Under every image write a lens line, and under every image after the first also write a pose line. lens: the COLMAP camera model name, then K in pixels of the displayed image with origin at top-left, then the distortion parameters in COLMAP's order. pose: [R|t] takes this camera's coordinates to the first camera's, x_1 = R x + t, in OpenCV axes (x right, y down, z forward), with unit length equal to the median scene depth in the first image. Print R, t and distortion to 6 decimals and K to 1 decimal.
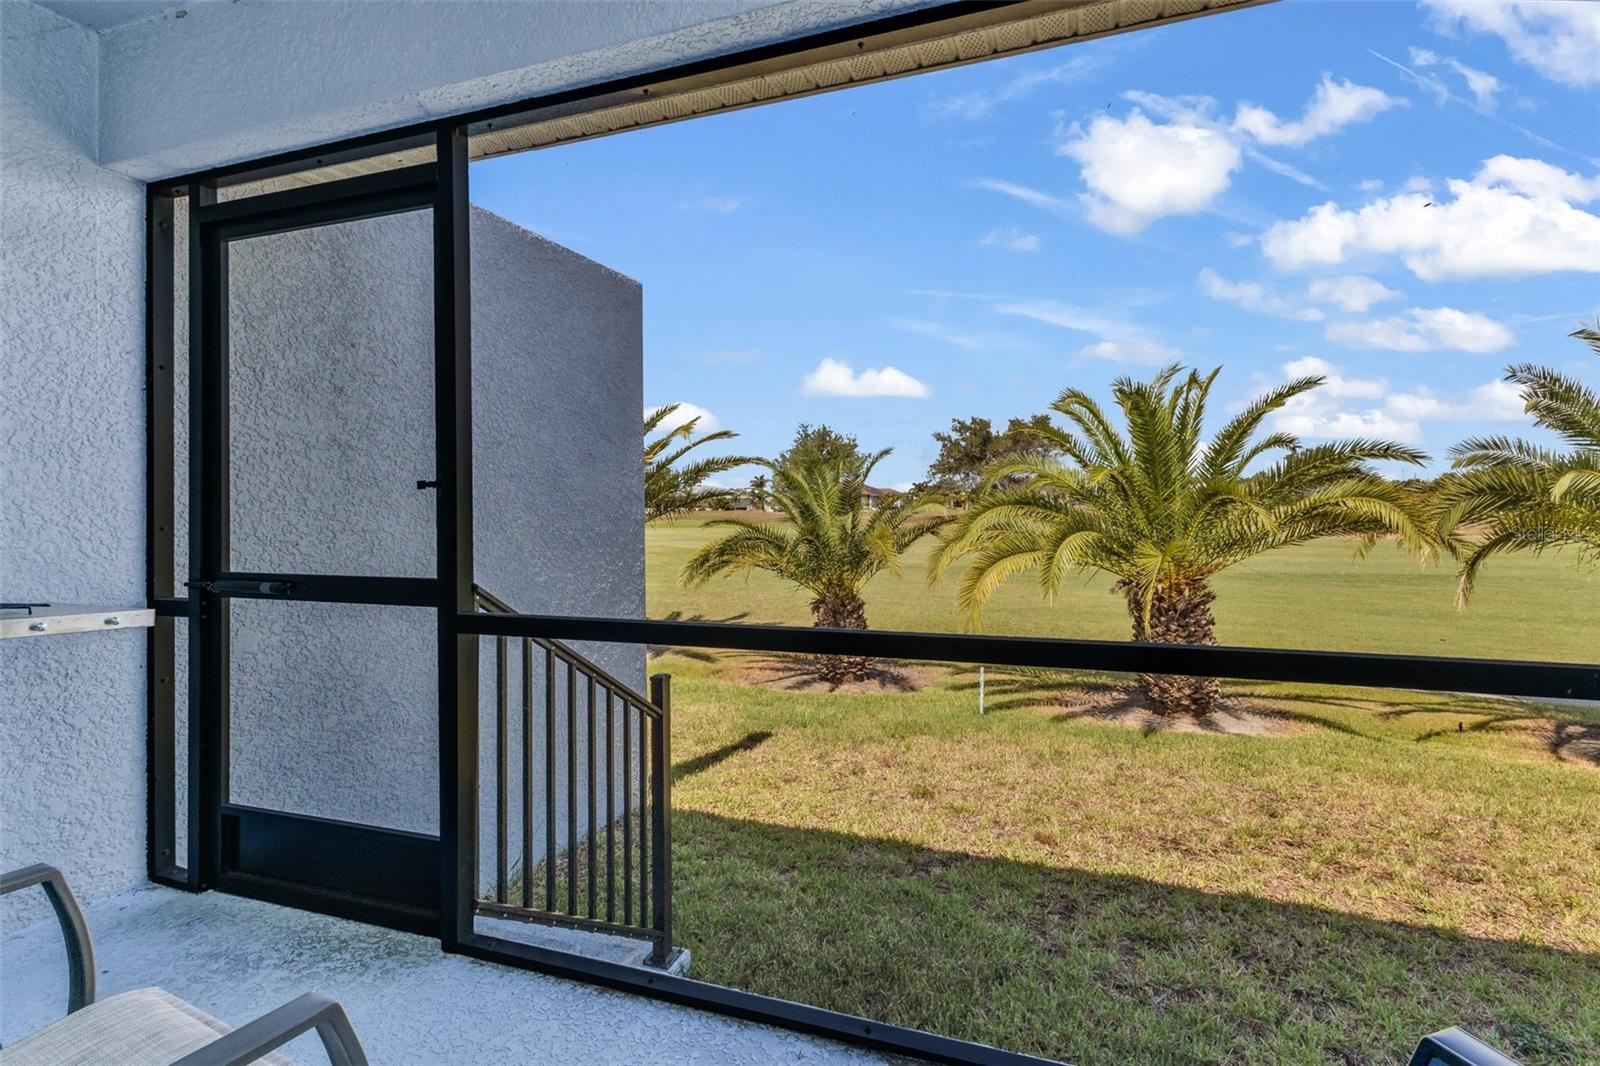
lens RADIAL K [[668.6, 0, 800.4], [0, 668.6, 518.8], [0, 0, 1]] dist [0.001042, 0.000203]
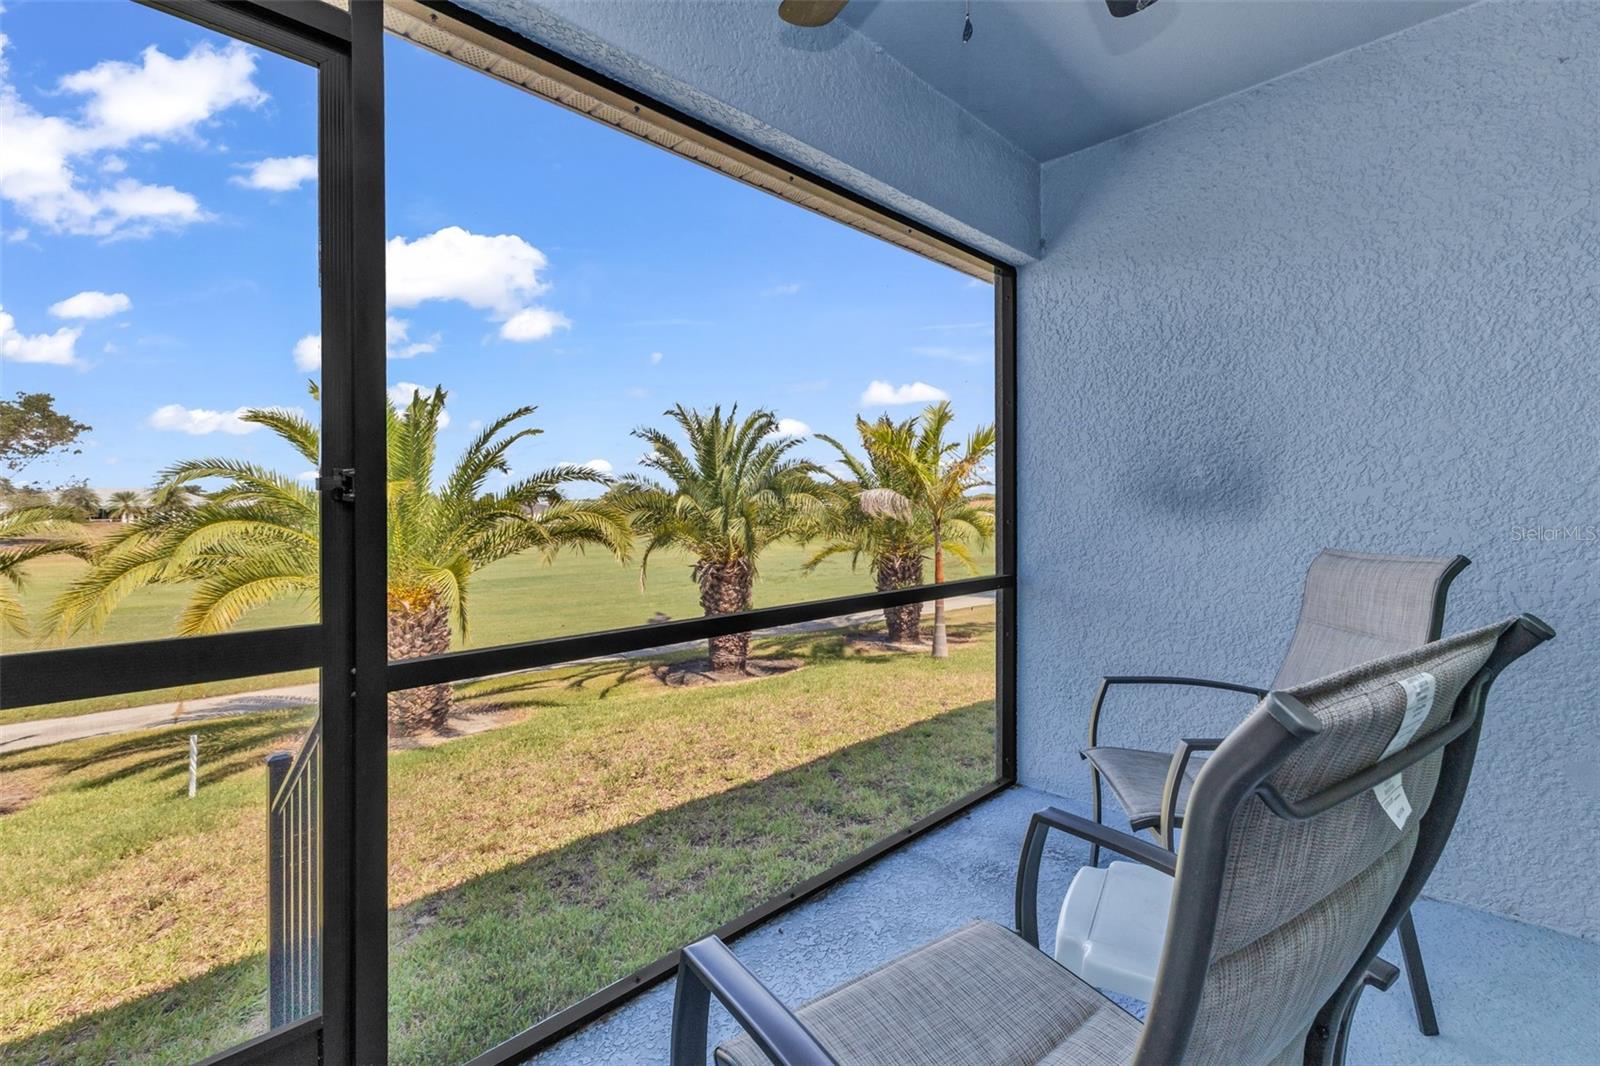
lens RADIAL K [[675.7, 0, 802.2], [0, 675.7, 527.0], [0, 0, 1]] dist [-0.001681, -0.000060]
pose [[0.475366, -0.015567, 0.879651, -0.264361], [0.025965, 0.999656, 0.003660, 0.000875], [-0.879405, 0.021100, 0.475606, 0.074930]]
